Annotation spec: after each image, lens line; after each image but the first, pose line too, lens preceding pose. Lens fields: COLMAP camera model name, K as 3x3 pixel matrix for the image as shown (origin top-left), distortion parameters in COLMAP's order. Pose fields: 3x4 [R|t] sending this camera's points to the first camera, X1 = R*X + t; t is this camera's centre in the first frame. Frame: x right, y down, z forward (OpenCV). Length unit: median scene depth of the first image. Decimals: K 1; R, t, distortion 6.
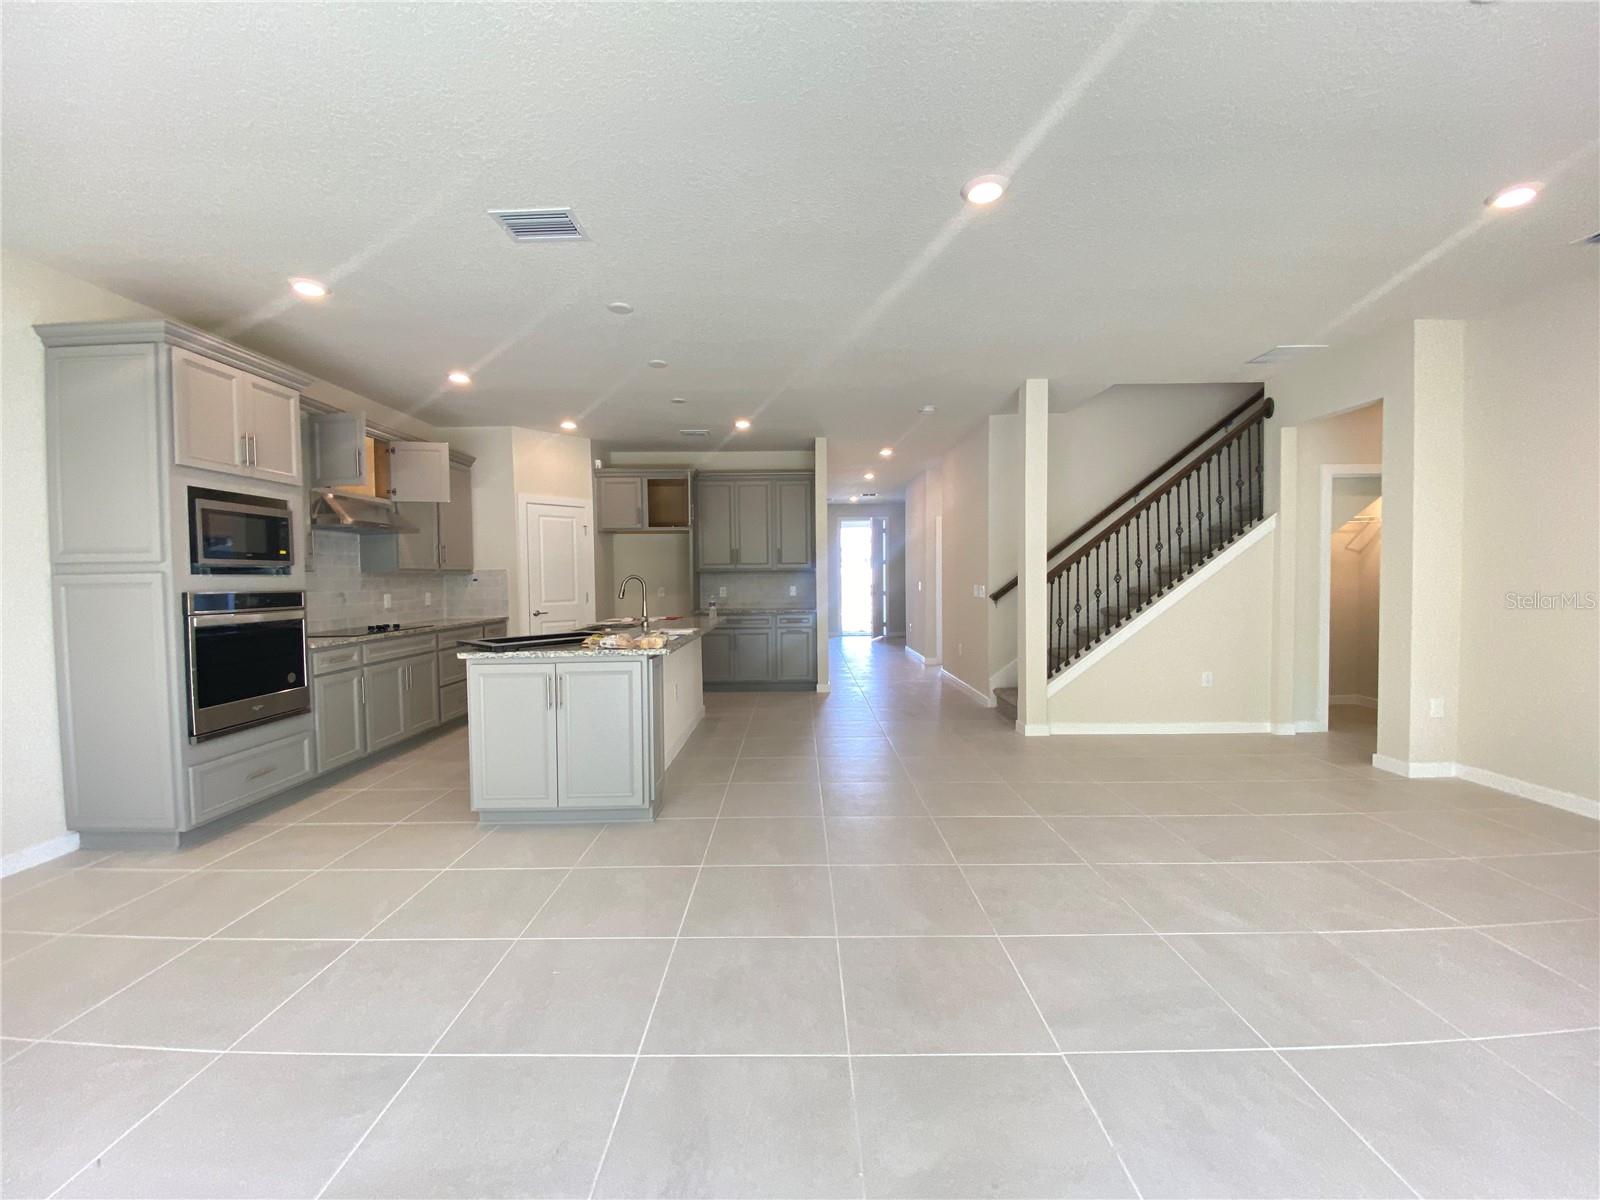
lens RADIAL K [[651.2, 0, 796.4], [0, 651.2, 605.6], [0, 0, 1]] dist [0.004274, -0.006419]
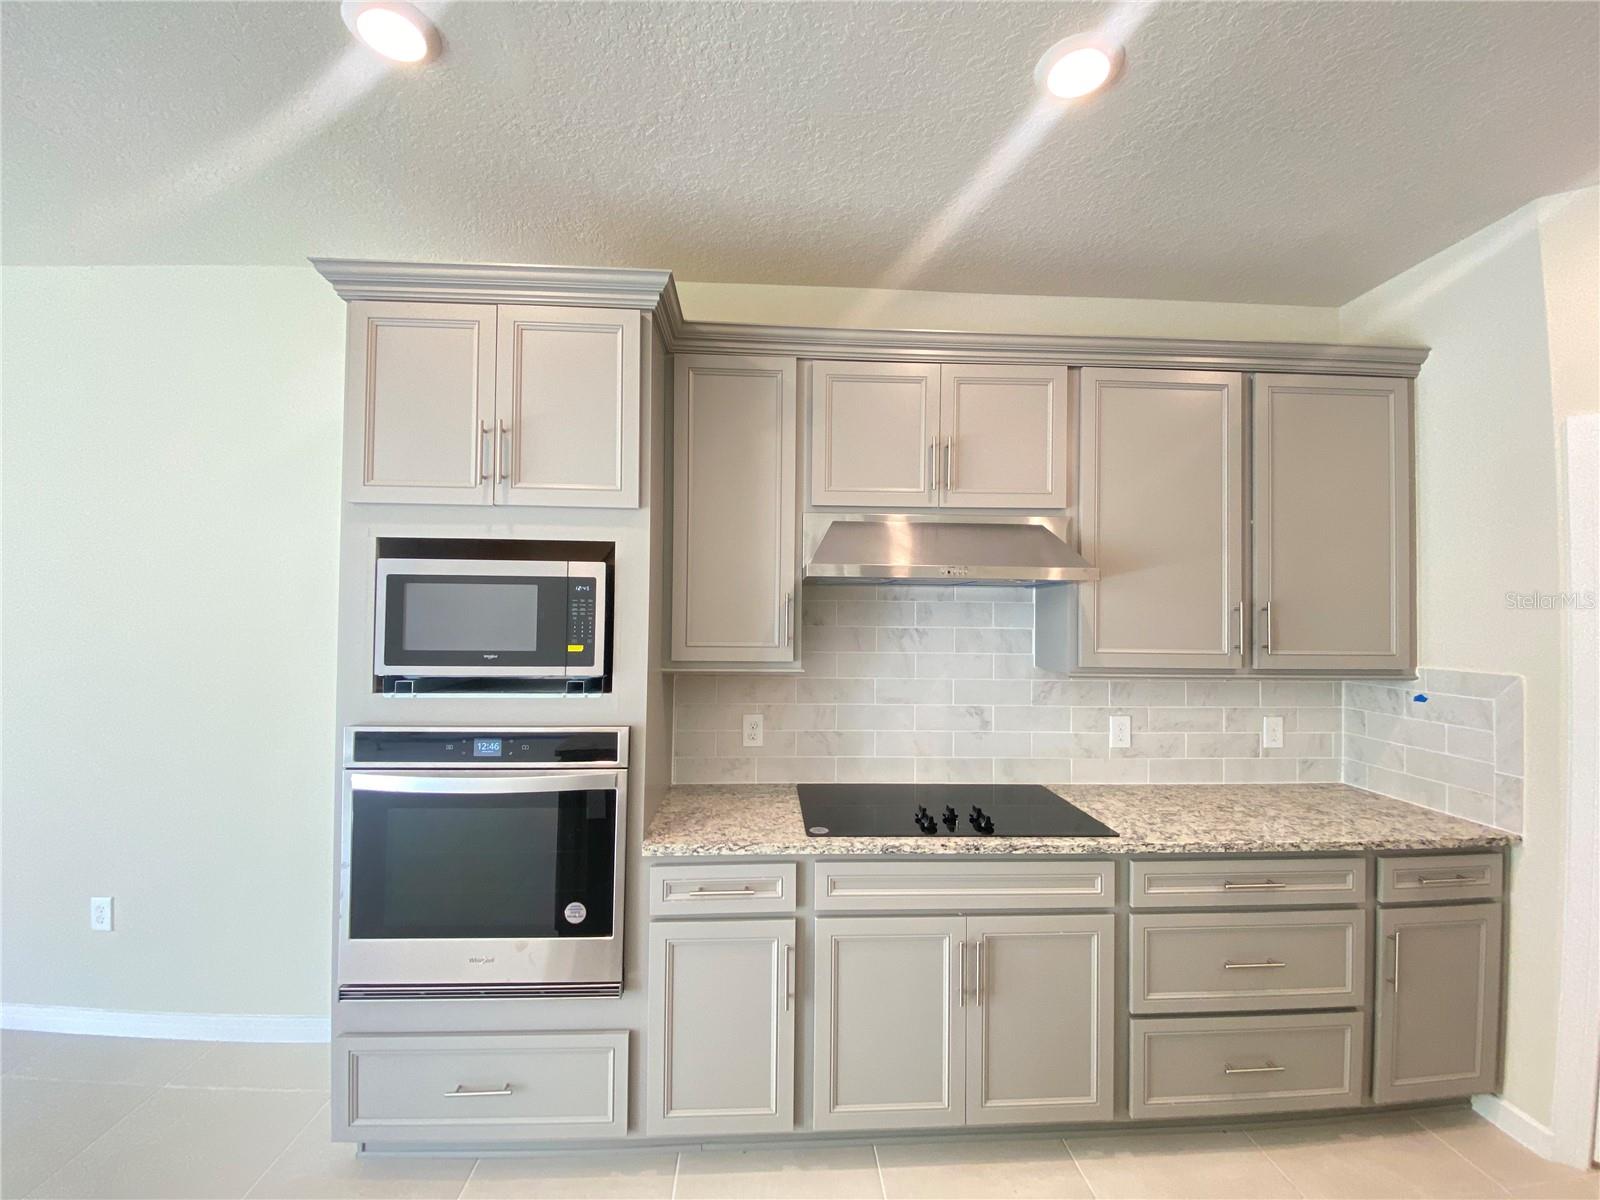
lens RADIAL K [[651.2, 0, 804.2], [0, 651.2, 590.0], [0, 0, 1]] dist [0.004274, -0.006419]
pose [[0.061532, -0.010468, -0.998050, -0.193348], [-0.057652, 0.998238, -0.014025, -0.084714], [0.996439, 0.058403, 0.060820, 0.748672]]
